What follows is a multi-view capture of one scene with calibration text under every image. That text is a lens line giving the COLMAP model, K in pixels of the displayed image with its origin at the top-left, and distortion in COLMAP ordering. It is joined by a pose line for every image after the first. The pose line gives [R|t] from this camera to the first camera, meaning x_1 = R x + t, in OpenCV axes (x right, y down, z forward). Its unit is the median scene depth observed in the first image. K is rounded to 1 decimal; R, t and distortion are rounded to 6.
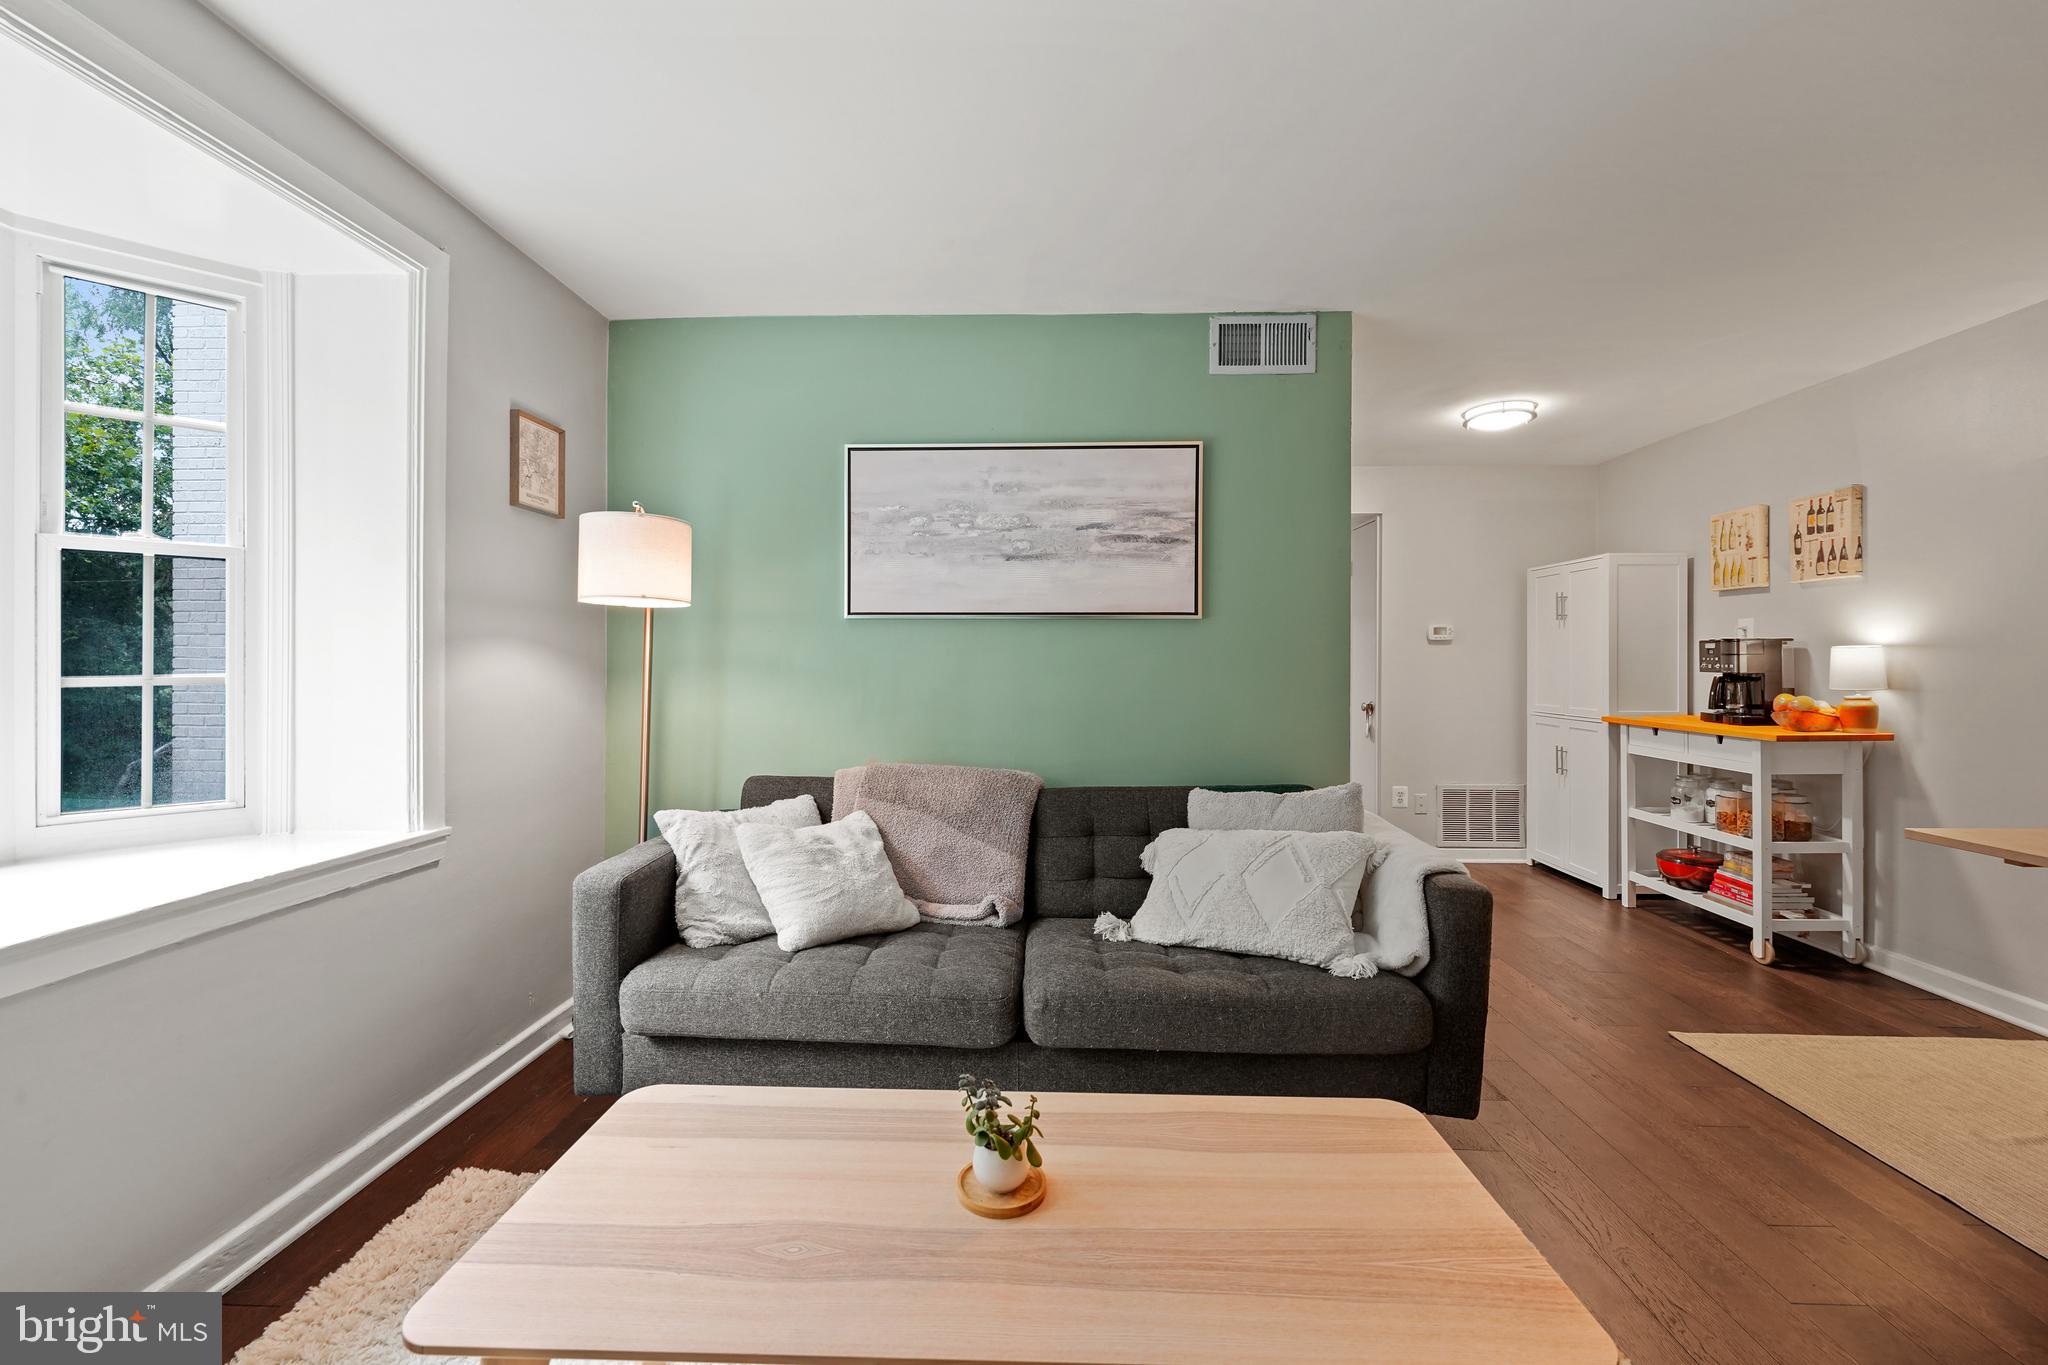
lens RADIAL K [[842.8, 0, 1028.0], [0, 842.8, 663.1], [0, 0, 1]] dist [-0.001519, 0.000180]
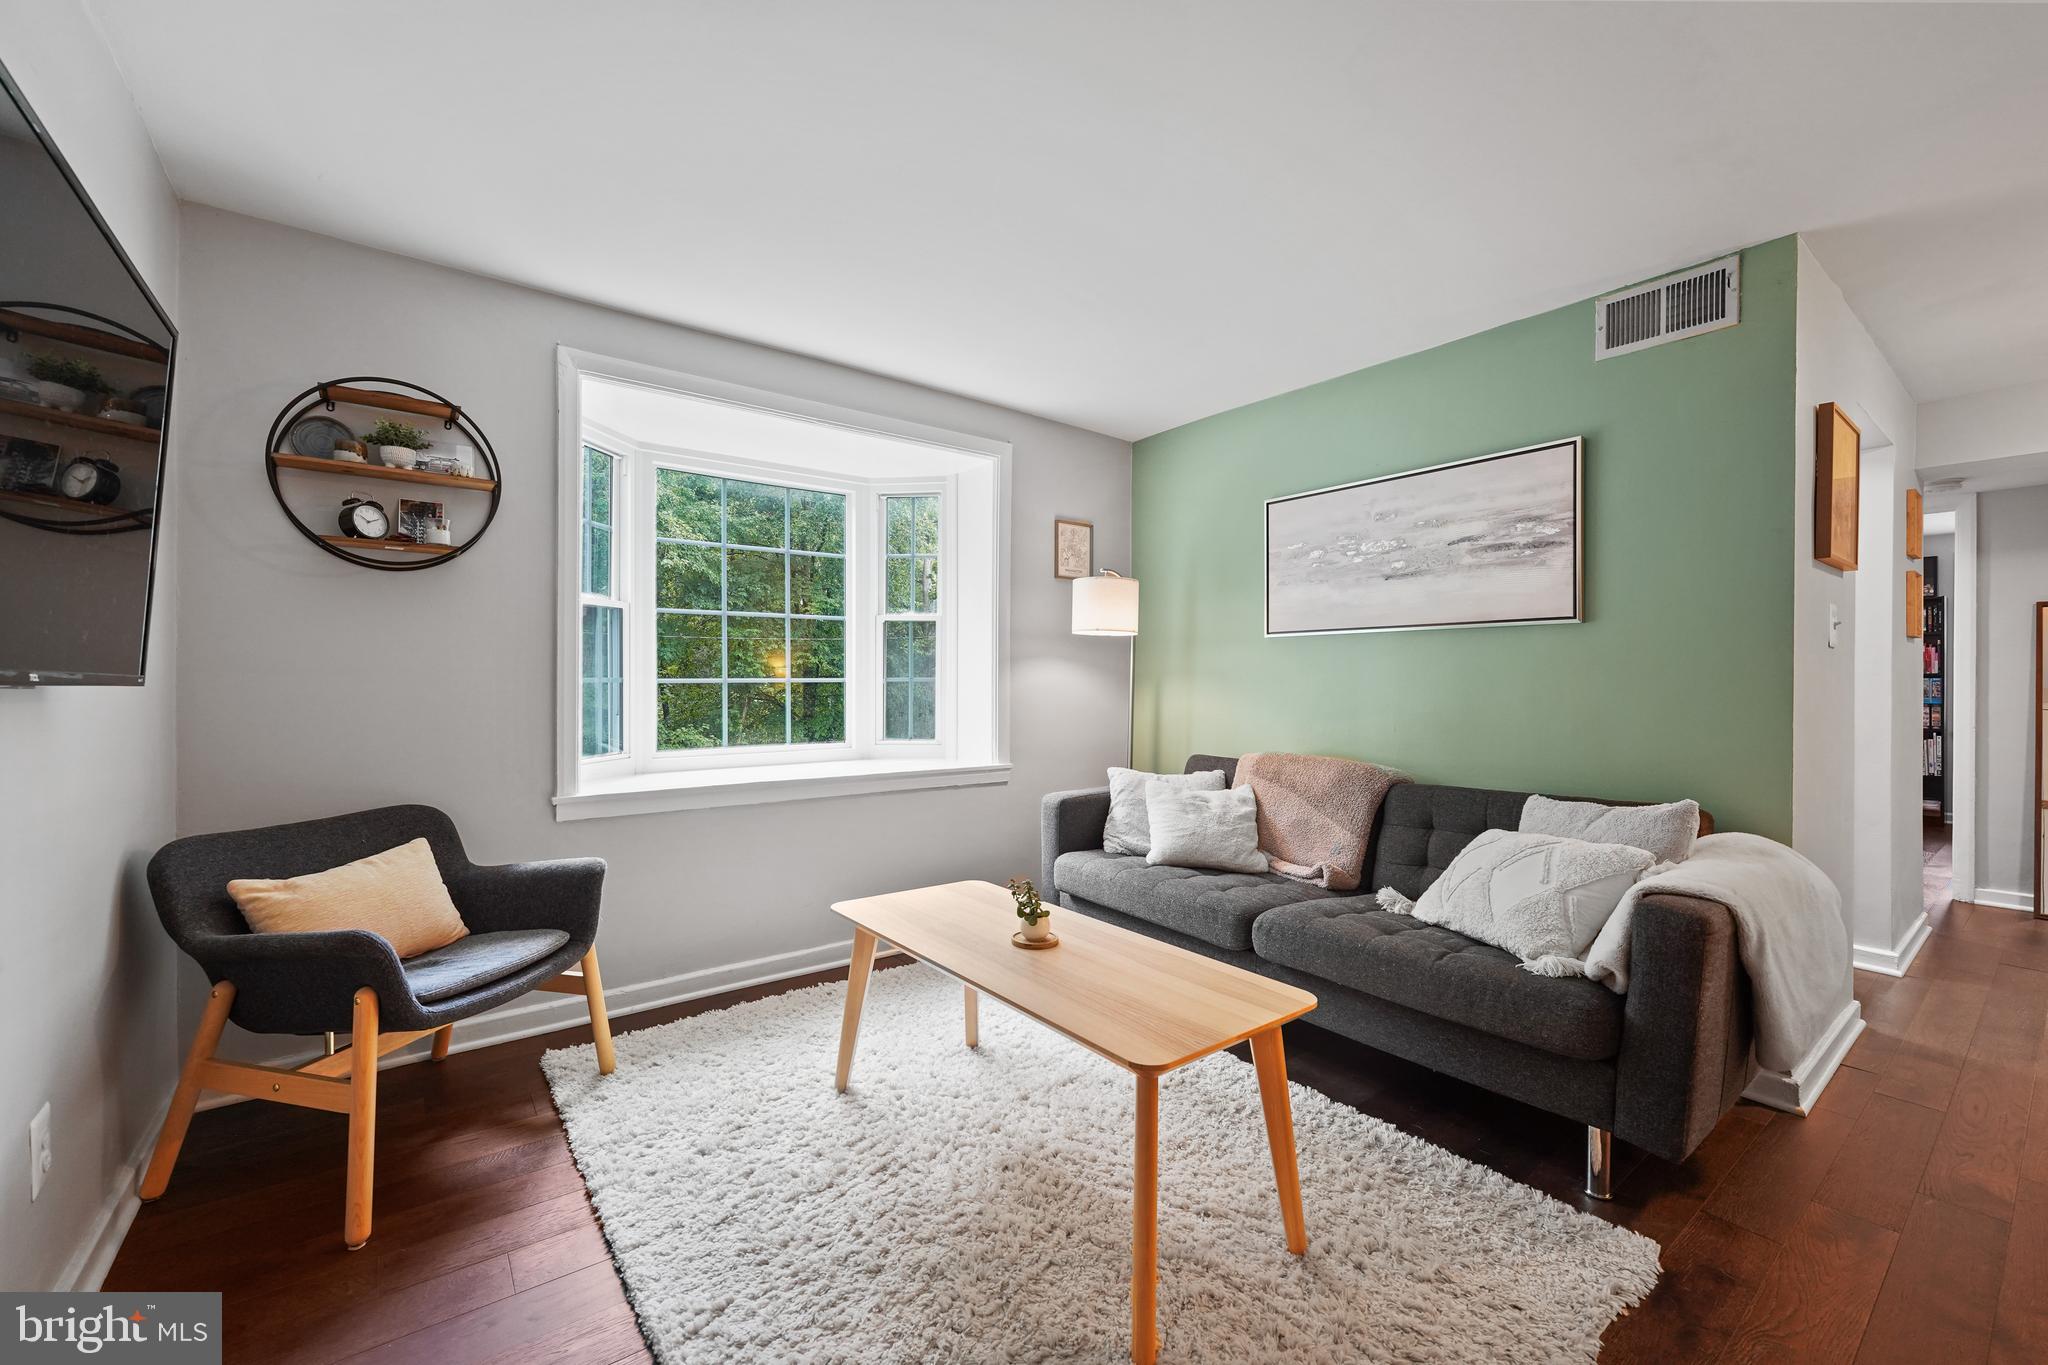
lens RADIAL K [[827.4, 0, 1024.0], [0, 827.4, 682.5], [0, 0, 1]] dist [-0.002470, 0.000252]
pose [[0.636547, 0.001883, -0.771236, 0.520726], [-0.003207, 0.999995, -0.000205, 0.017002], [0.771231, 0.002604, 0.636550, -0.075923]]
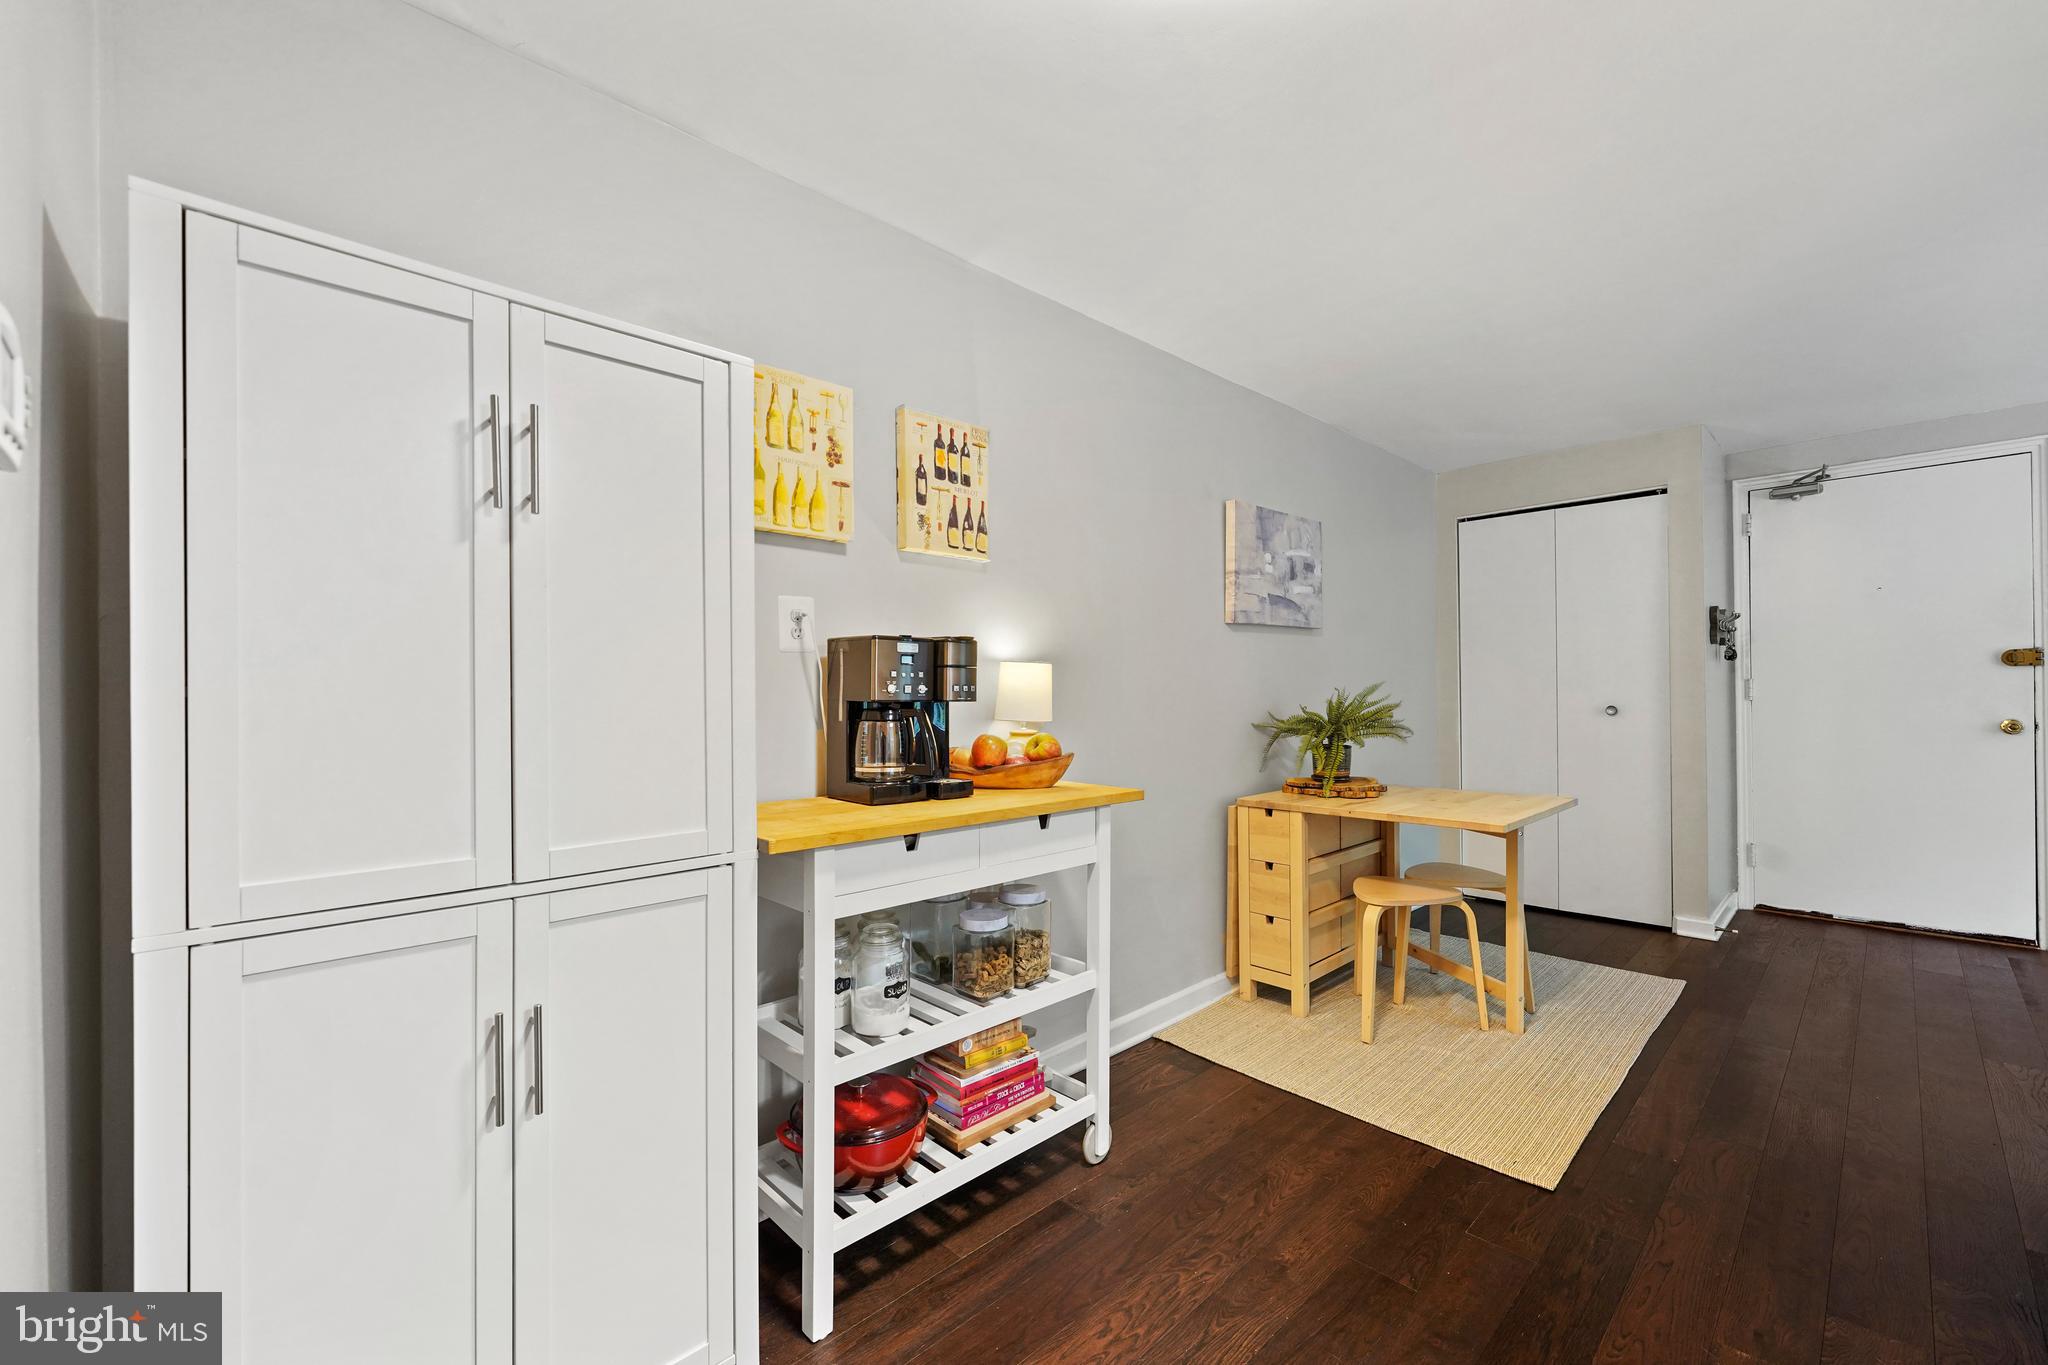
lens RADIAL K [[827.1, 0, 1035.4], [0, 827.1, 692.7], [0, 0, 1]] dist [-0.001121, 0.000000]
pose [[-0.719679, 0.006809, 0.694273, 0.562923], [0.010272, 0.999947, 0.000840, 0.008191], [-0.694231, 0.007736, -0.719711, 1.740706]]
